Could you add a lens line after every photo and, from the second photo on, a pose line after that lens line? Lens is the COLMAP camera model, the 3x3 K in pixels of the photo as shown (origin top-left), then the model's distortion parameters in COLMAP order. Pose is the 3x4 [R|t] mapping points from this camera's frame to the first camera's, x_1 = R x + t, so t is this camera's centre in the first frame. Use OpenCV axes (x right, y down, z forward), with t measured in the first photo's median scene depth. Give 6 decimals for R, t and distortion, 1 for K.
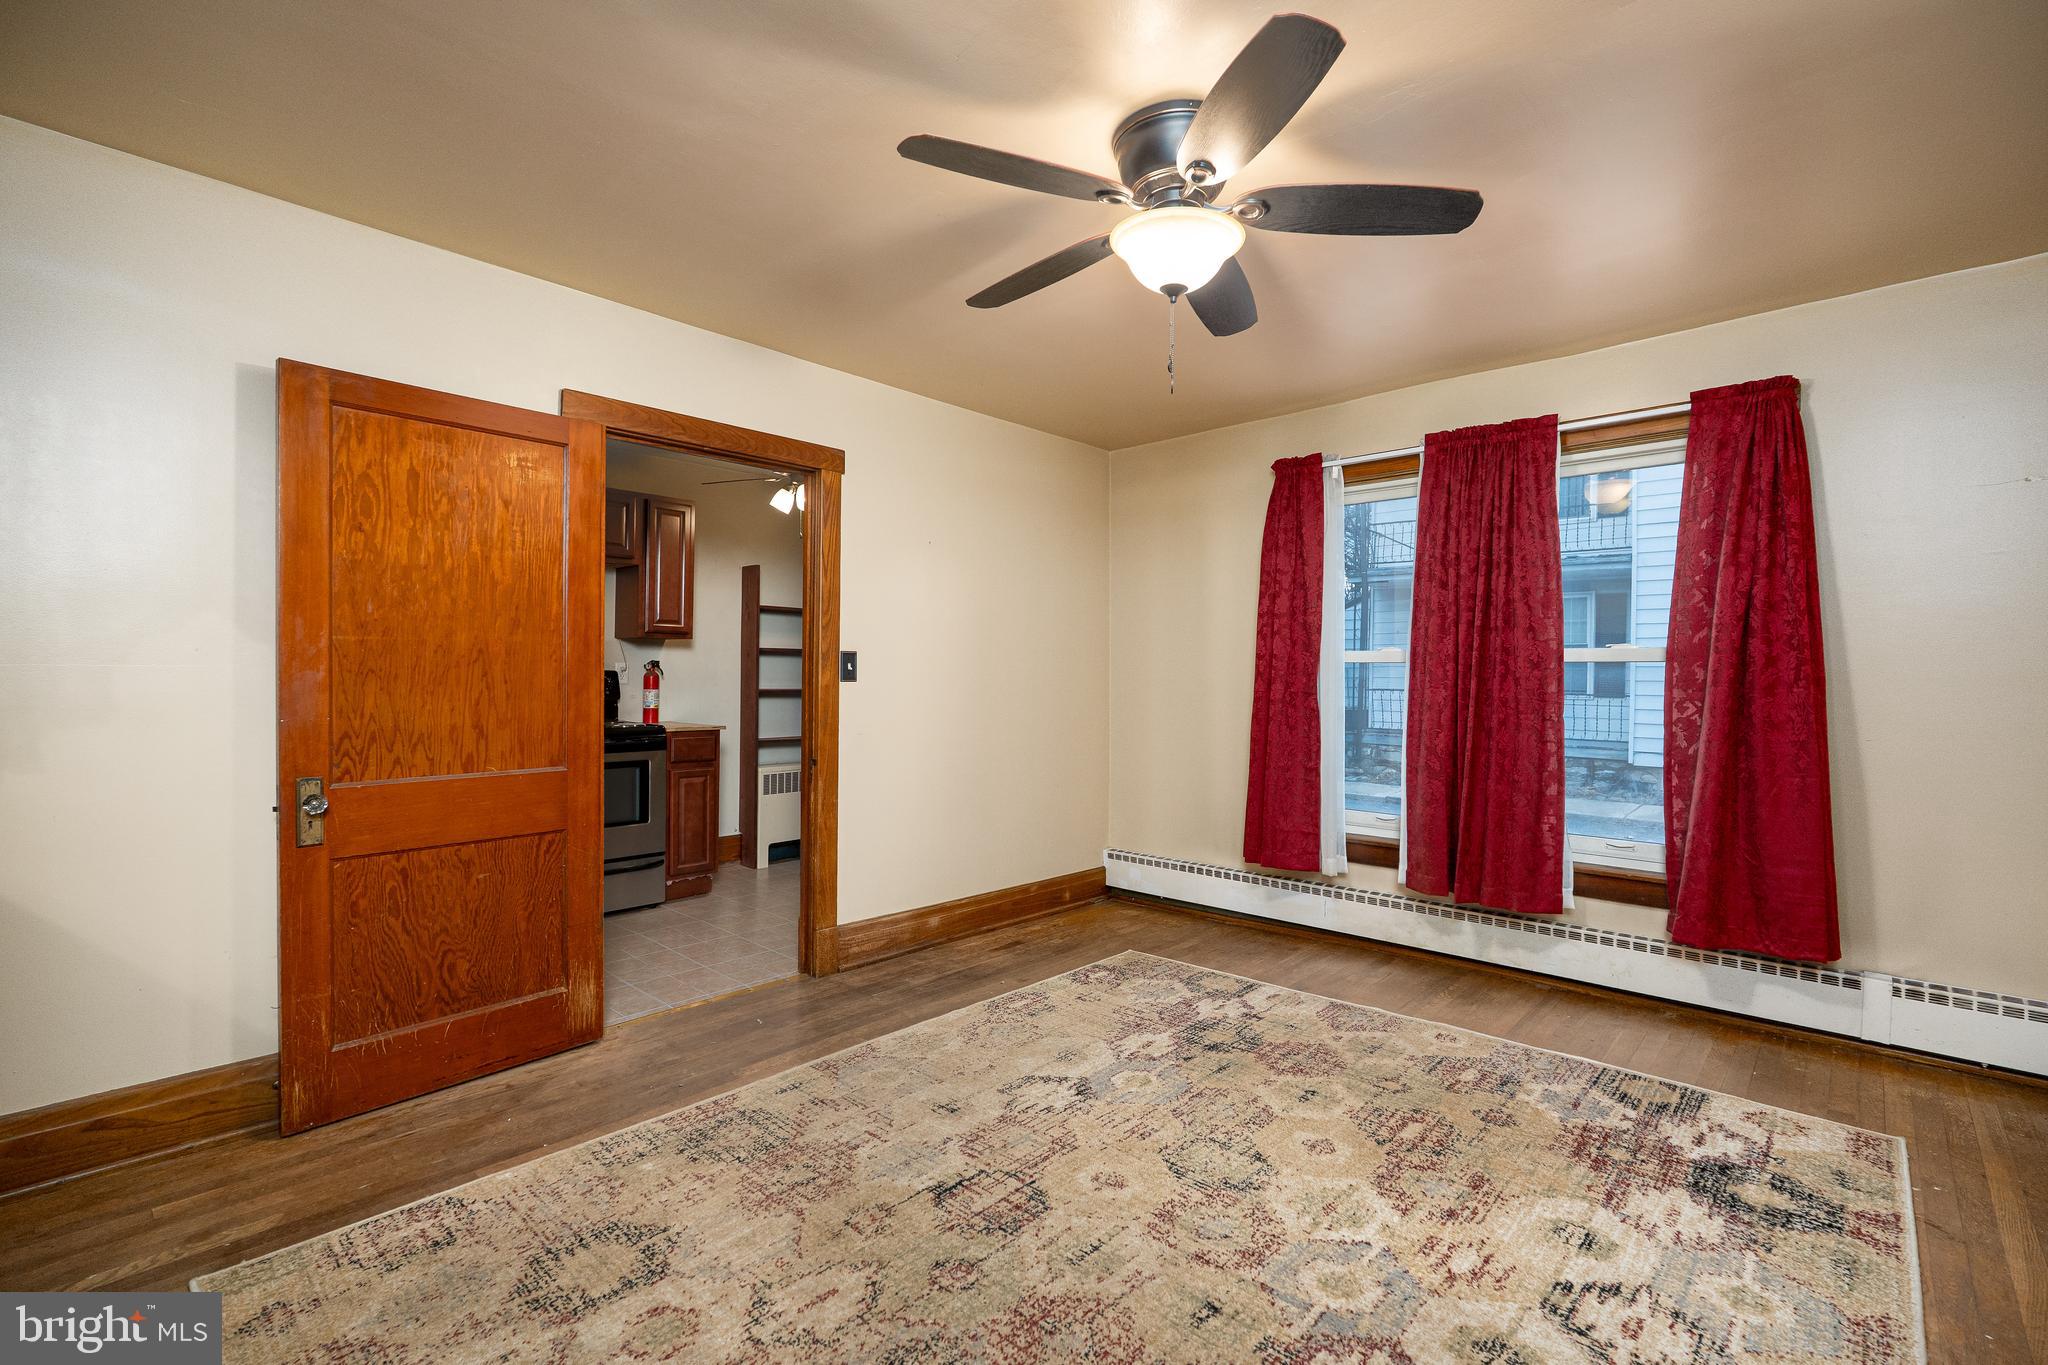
lens RADIAL K [[914.9, 0, 1011.3], [0, 914.9, 678.2], [0, 0, 1]] dist [-0.005834, 0.001692]
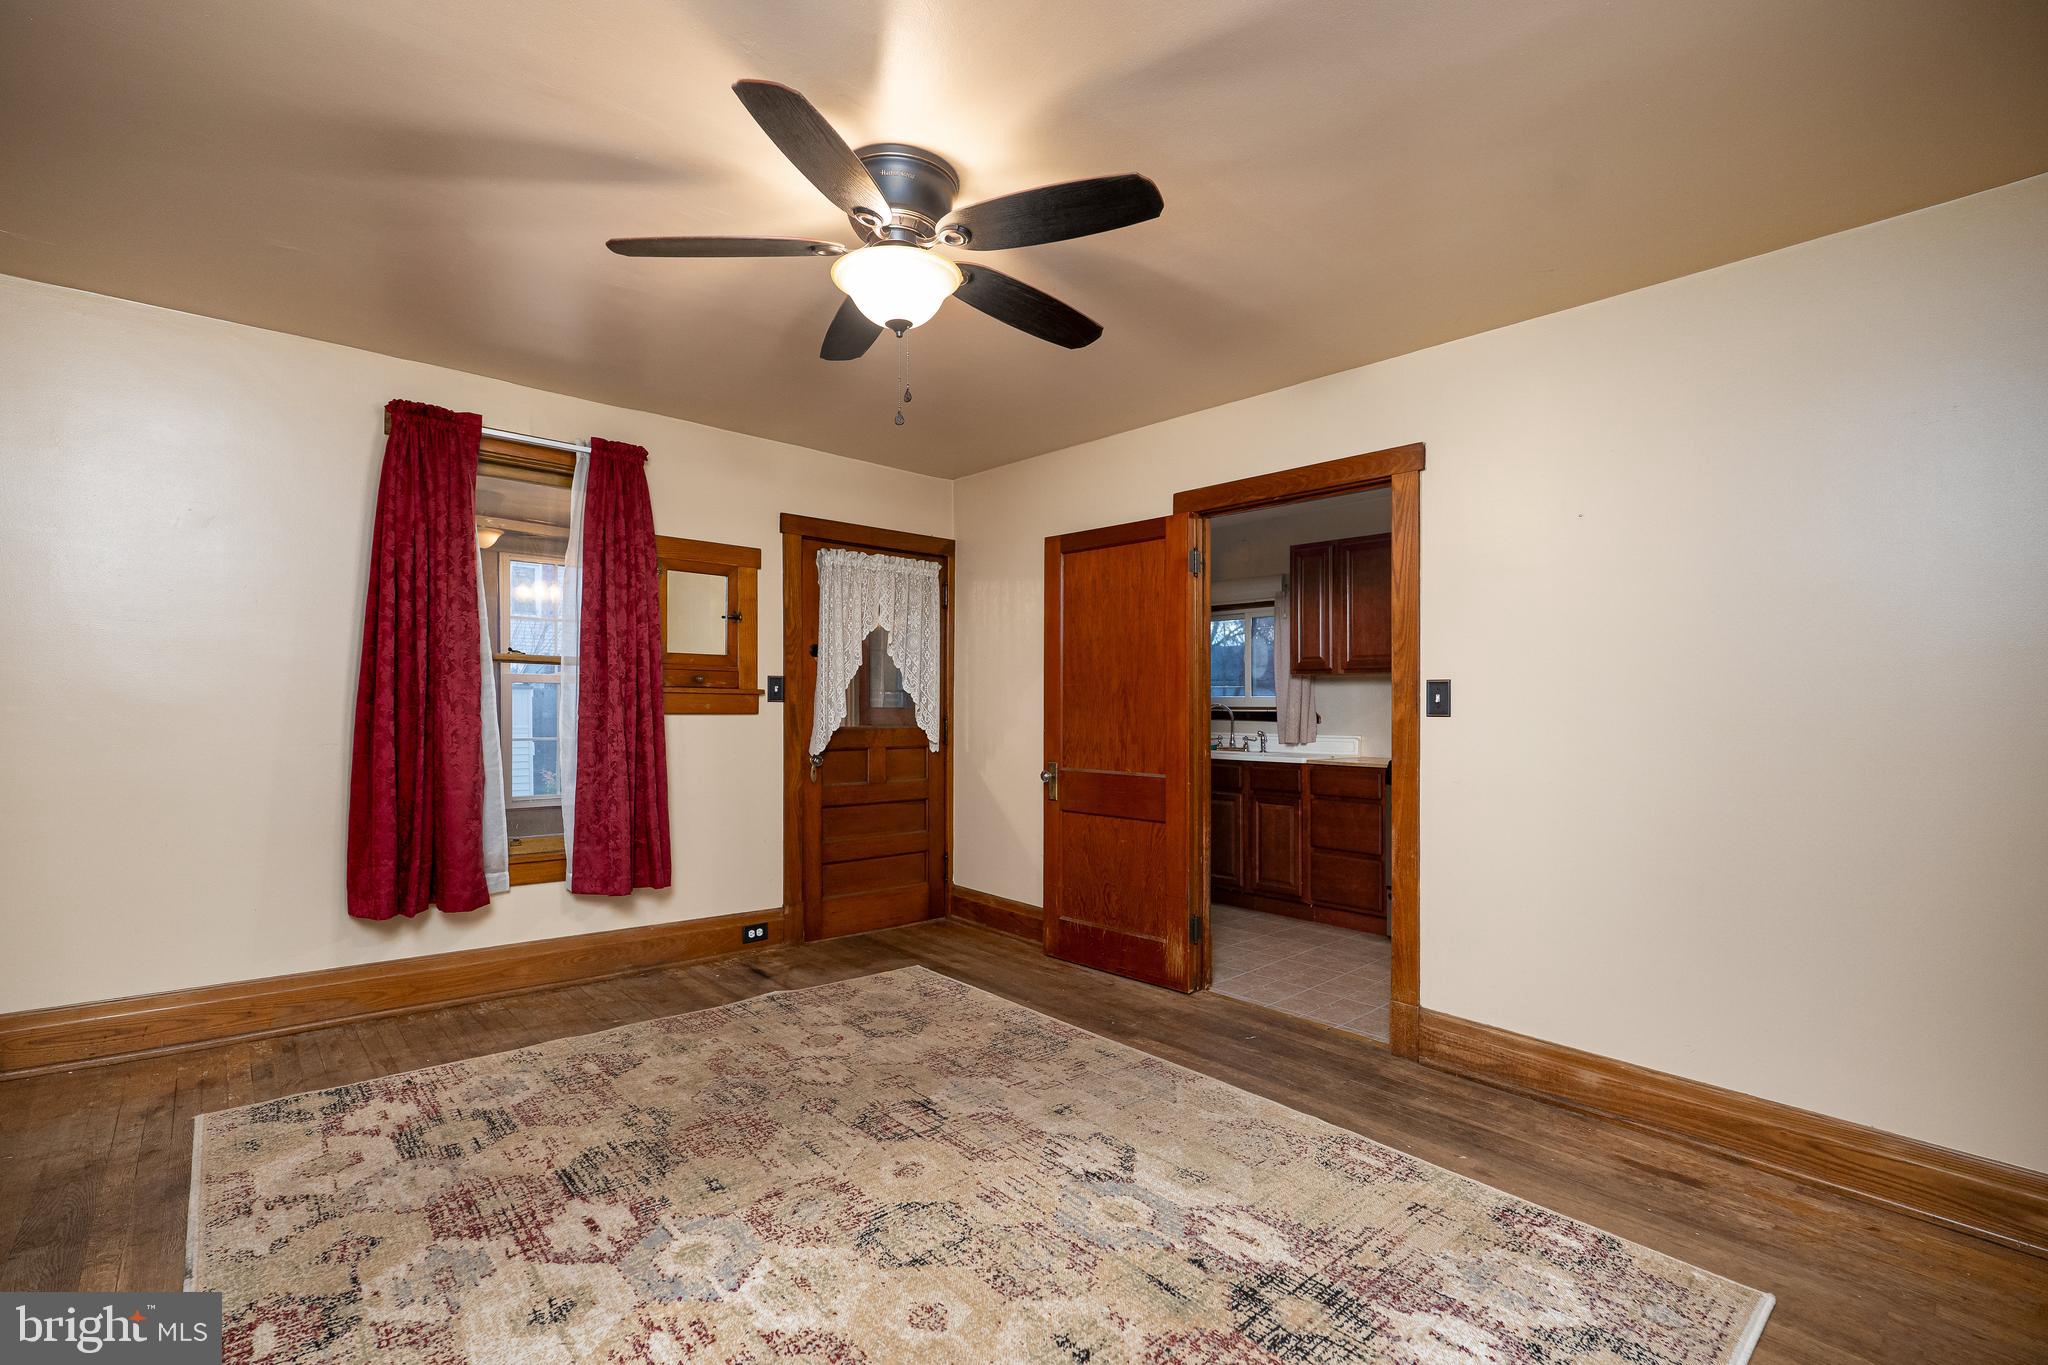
lens RADIAL K [[914.9, 0, 1025.1], [0, 914.9, 697.4], [0, 0, 1]] dist [-0.005834, 0.001692]
pose [[-0.085318, -0.016526, -0.996217, 0.933275], [-0.015886, 0.999758, -0.015224, 0.006949], [0.996227, 0.014527, -0.085560, 0.969077]]
